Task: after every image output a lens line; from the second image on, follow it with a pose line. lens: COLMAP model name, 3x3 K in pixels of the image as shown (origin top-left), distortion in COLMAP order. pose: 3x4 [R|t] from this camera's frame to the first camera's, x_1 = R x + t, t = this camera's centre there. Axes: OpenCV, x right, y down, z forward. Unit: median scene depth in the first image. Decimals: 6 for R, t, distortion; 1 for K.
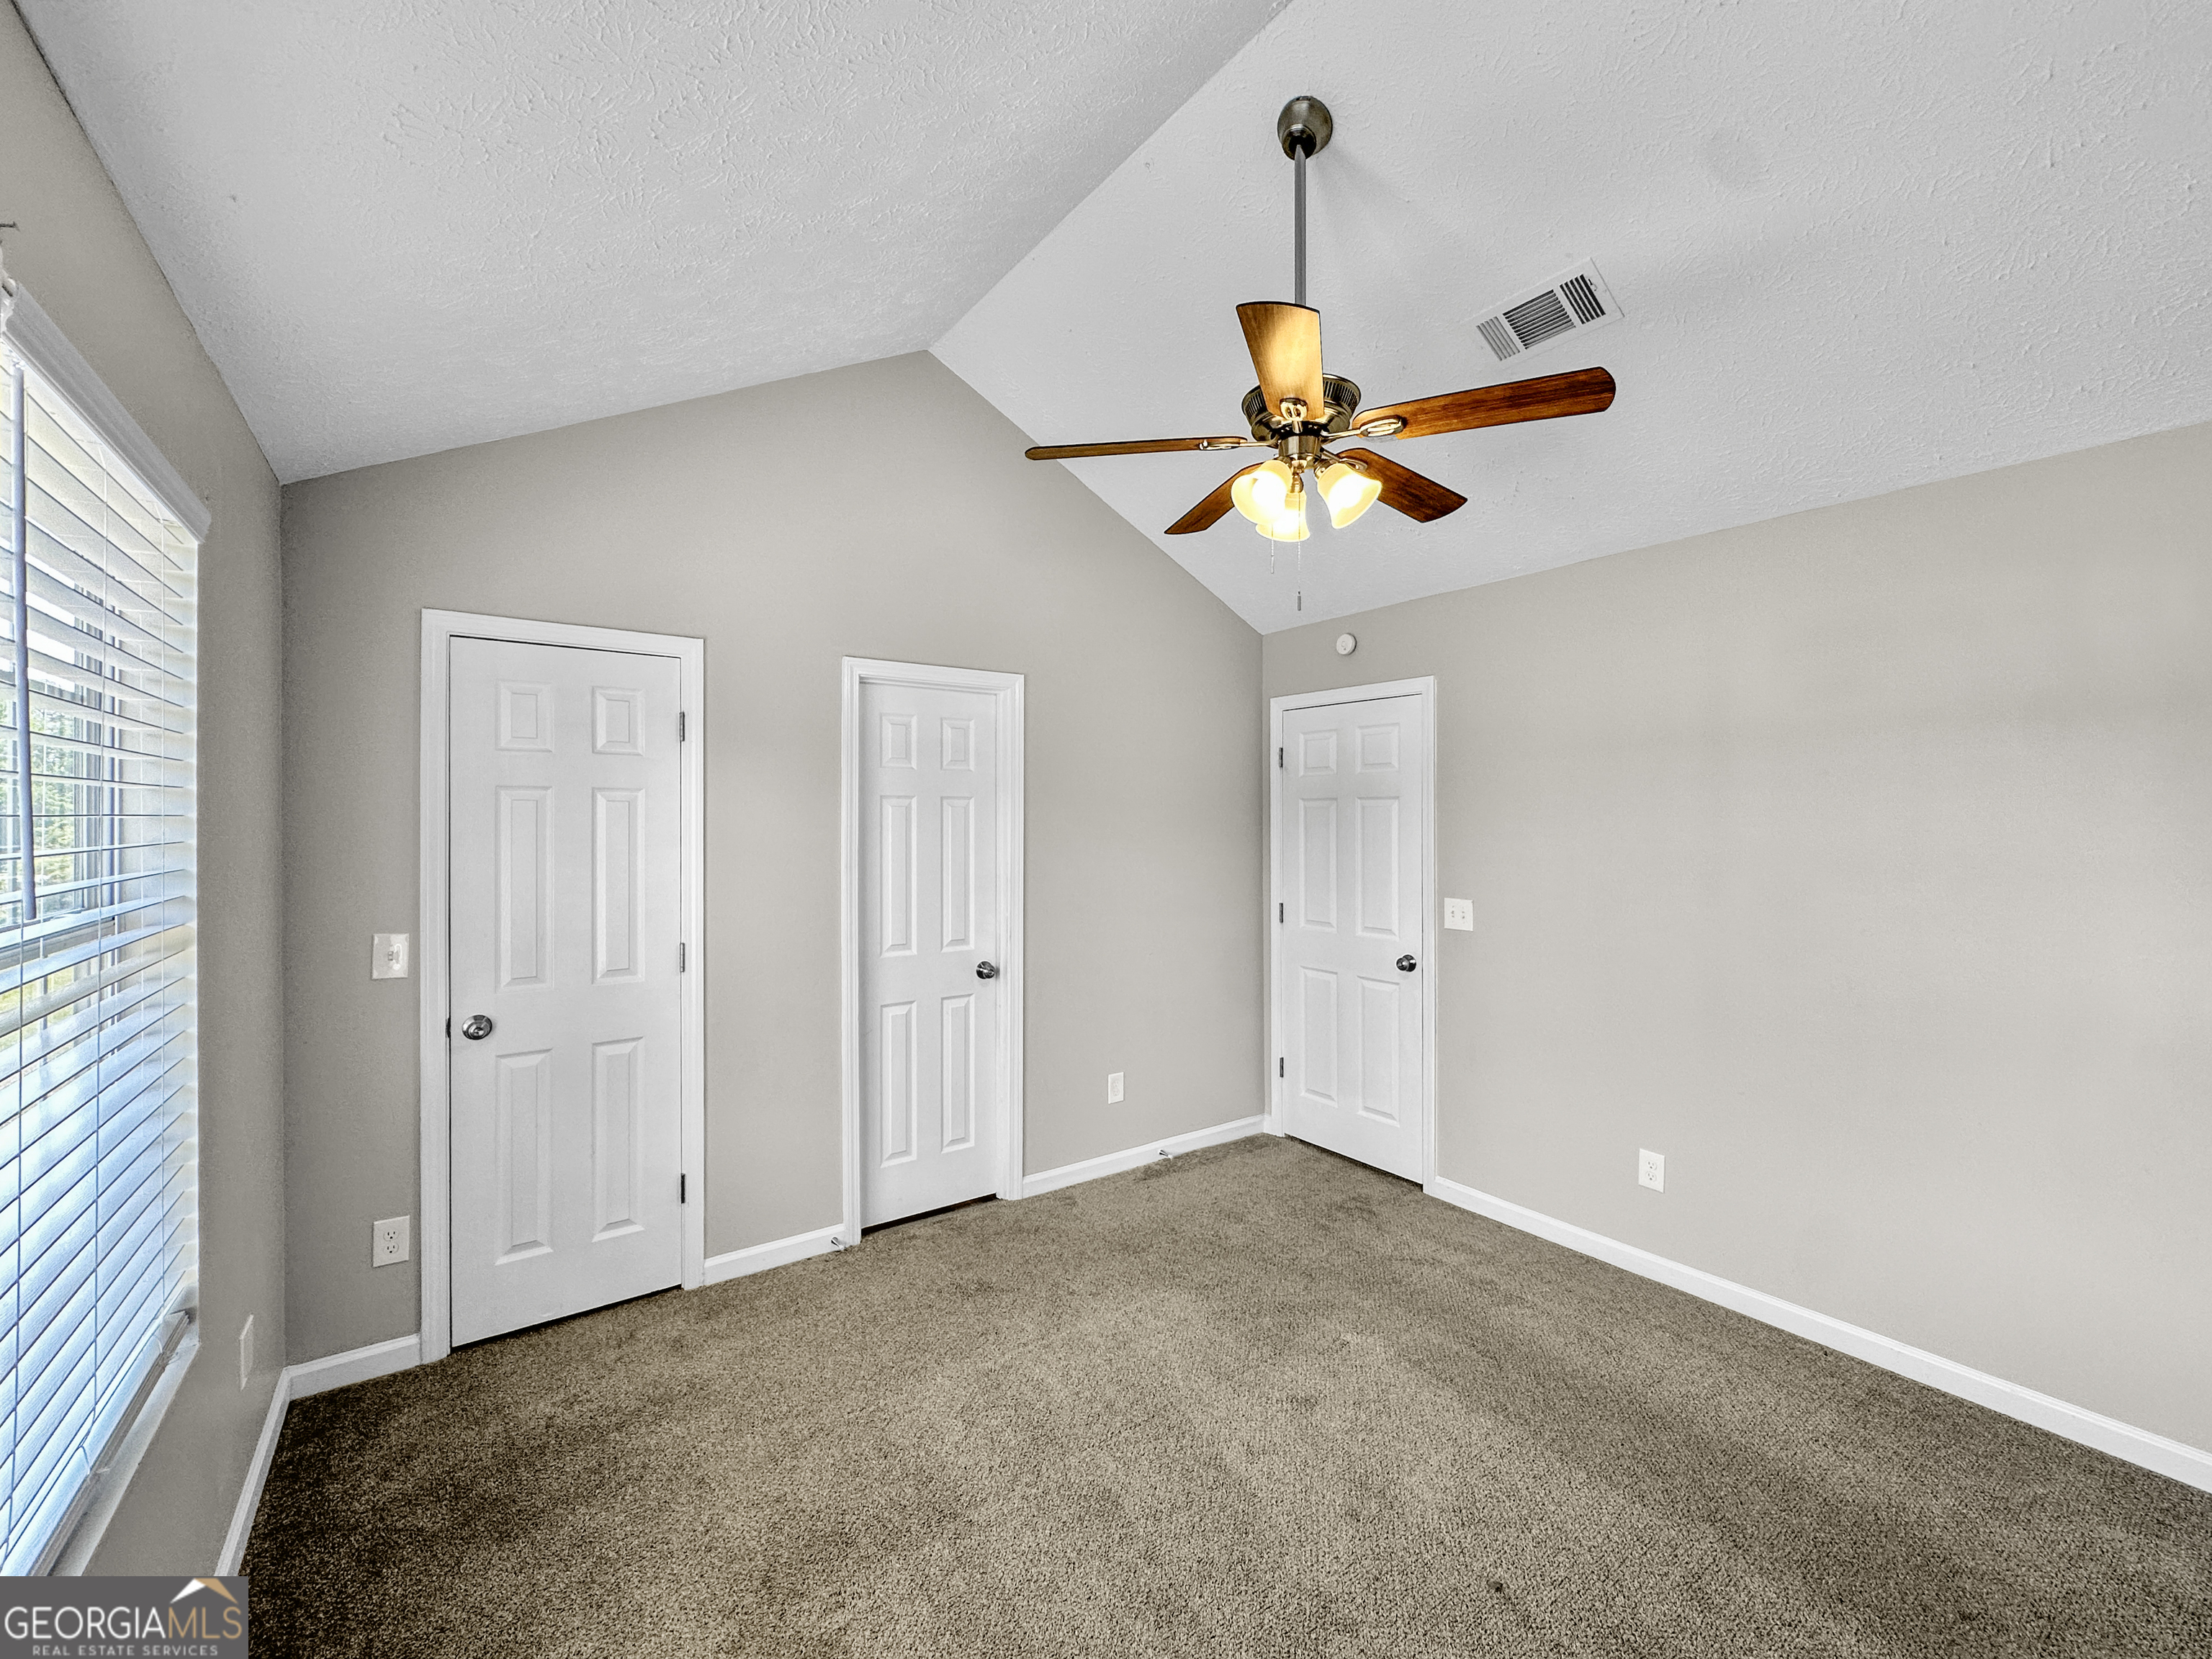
lens RADIAL K [[876.6, 0, 1160.9], [0, 876.6, 830.9], [0, 0, 1]] dist [0.000843, 0.000020]
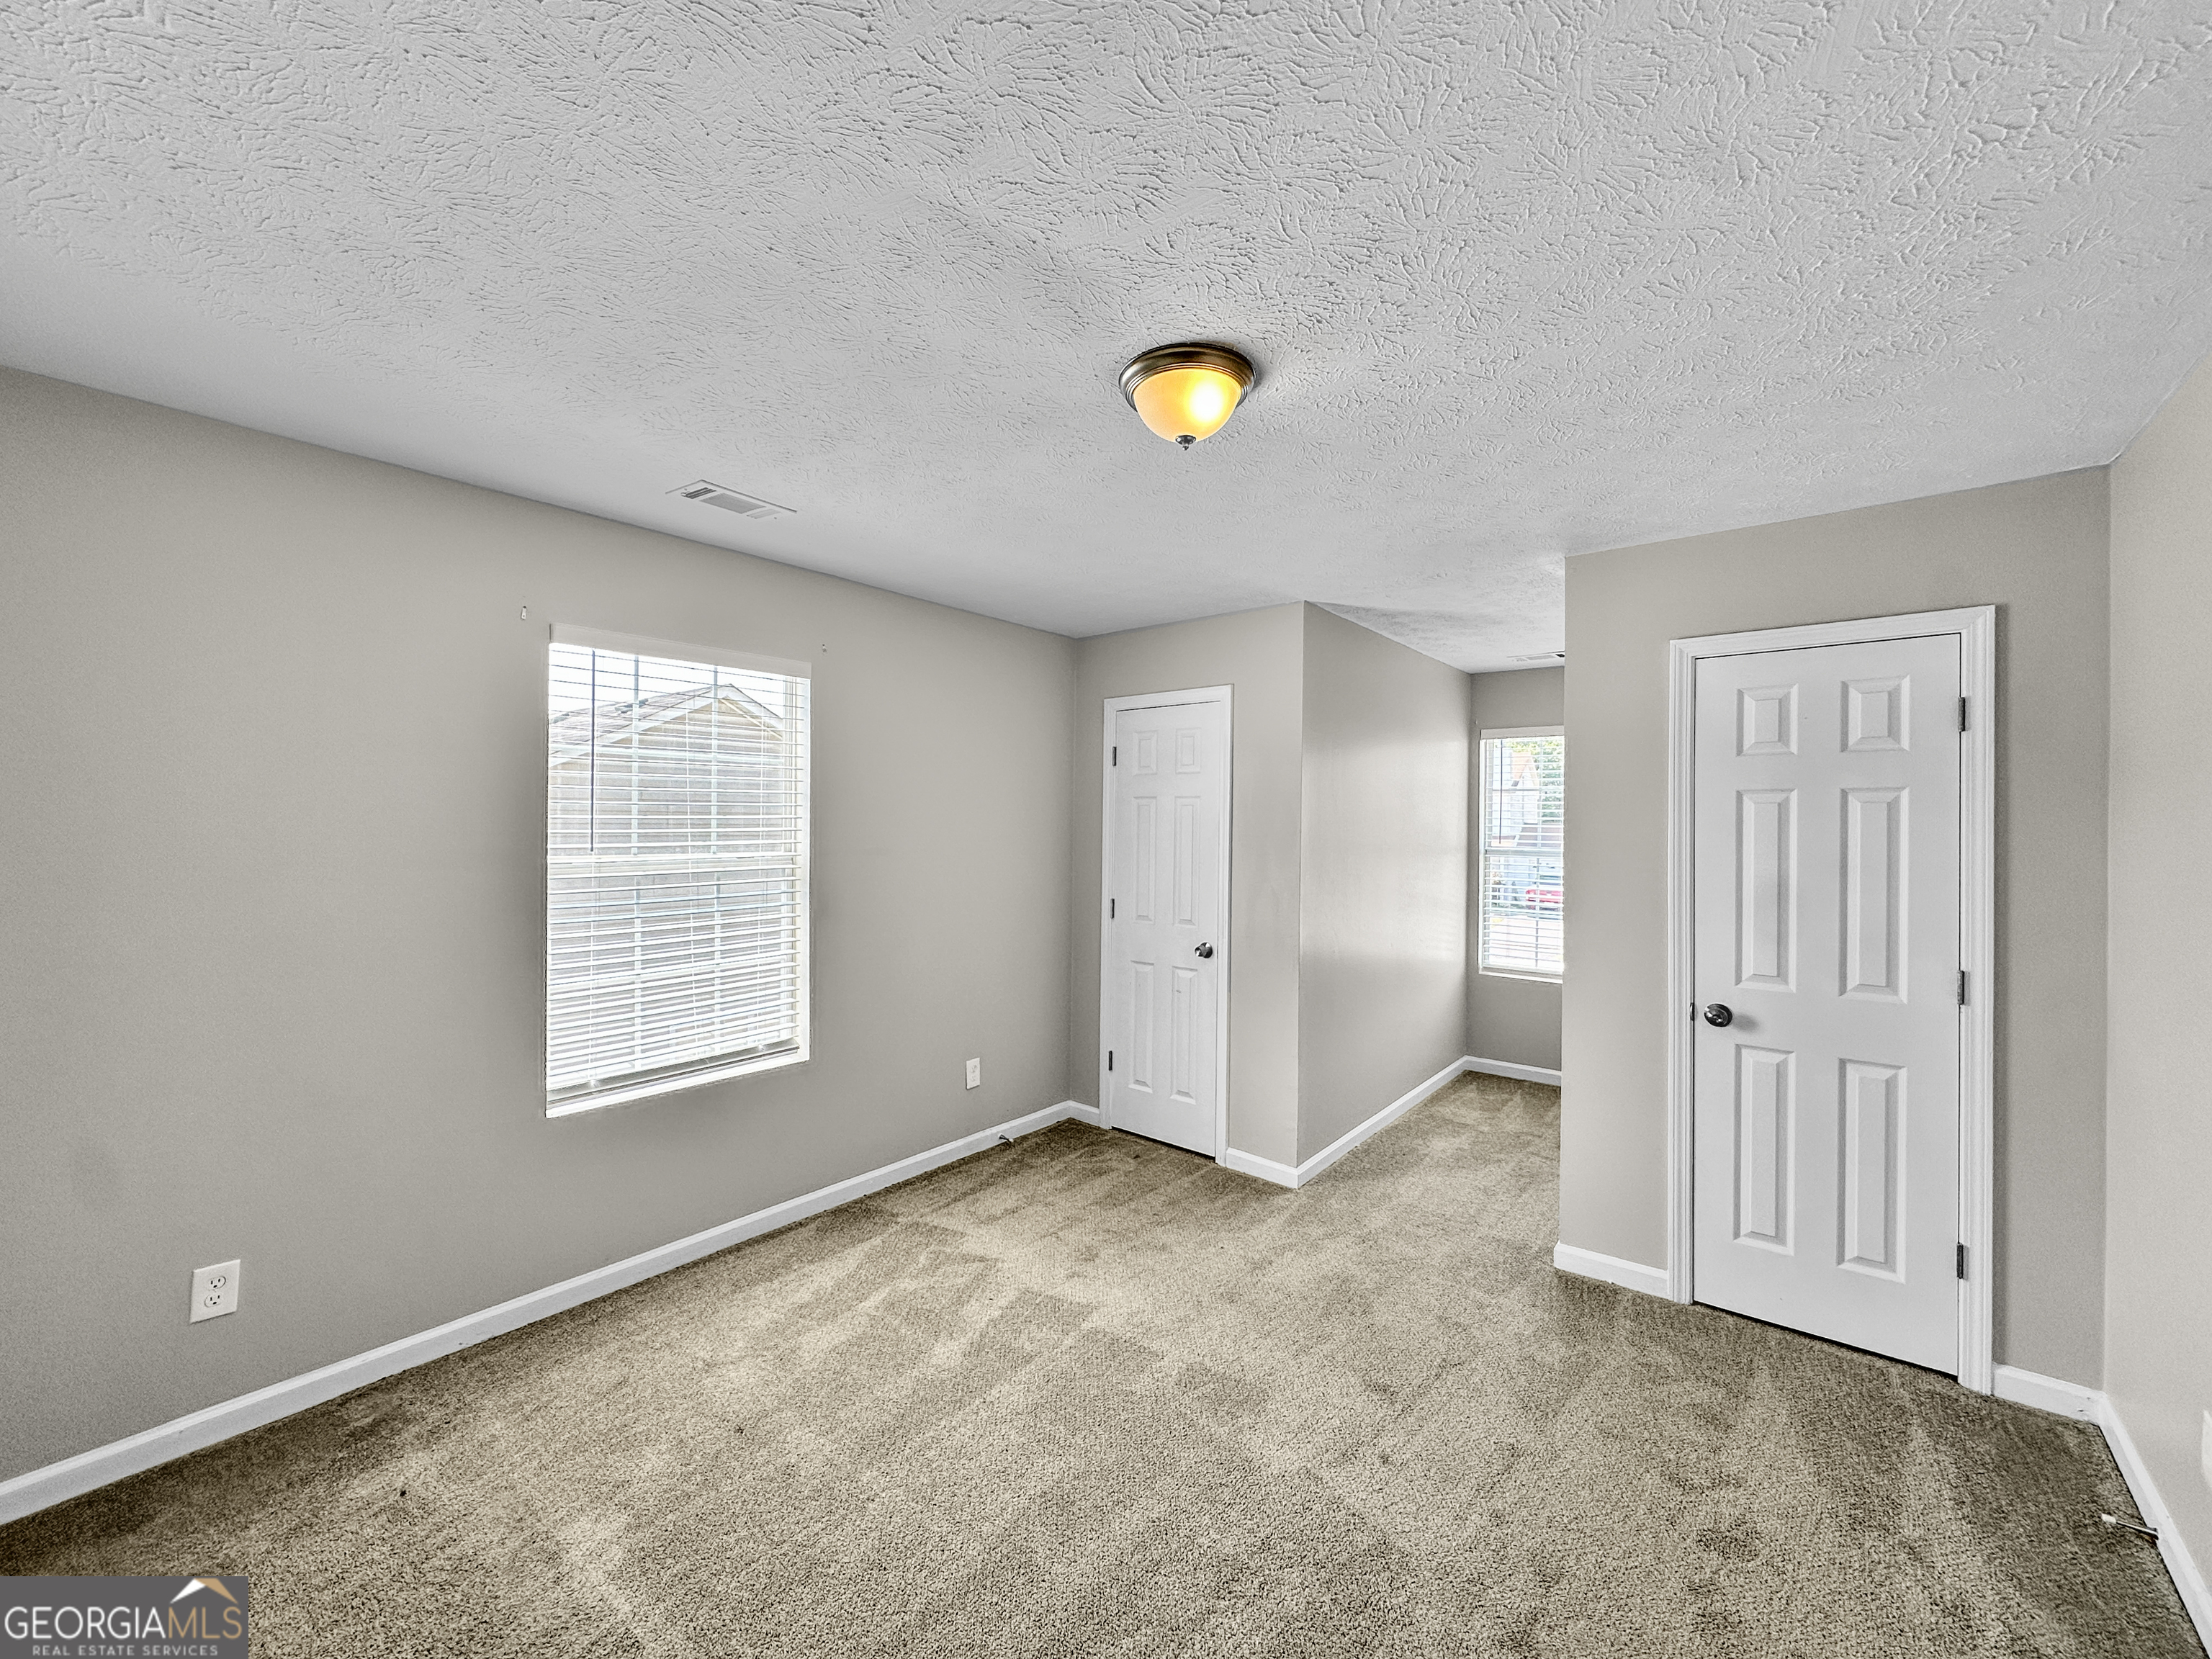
lens RADIAL K [[876.6, 0, 1160.9], [0, 876.6, 830.9], [0, 0, 1]] dist [0.000843, 0.000020]
pose [[0.257823, 0.003927, -0.966184, 0.095404], [-0.006545, 0.999976, 0.002318, 0.000131], [0.966170, 0.005726, 0.257842, 0.069623]]
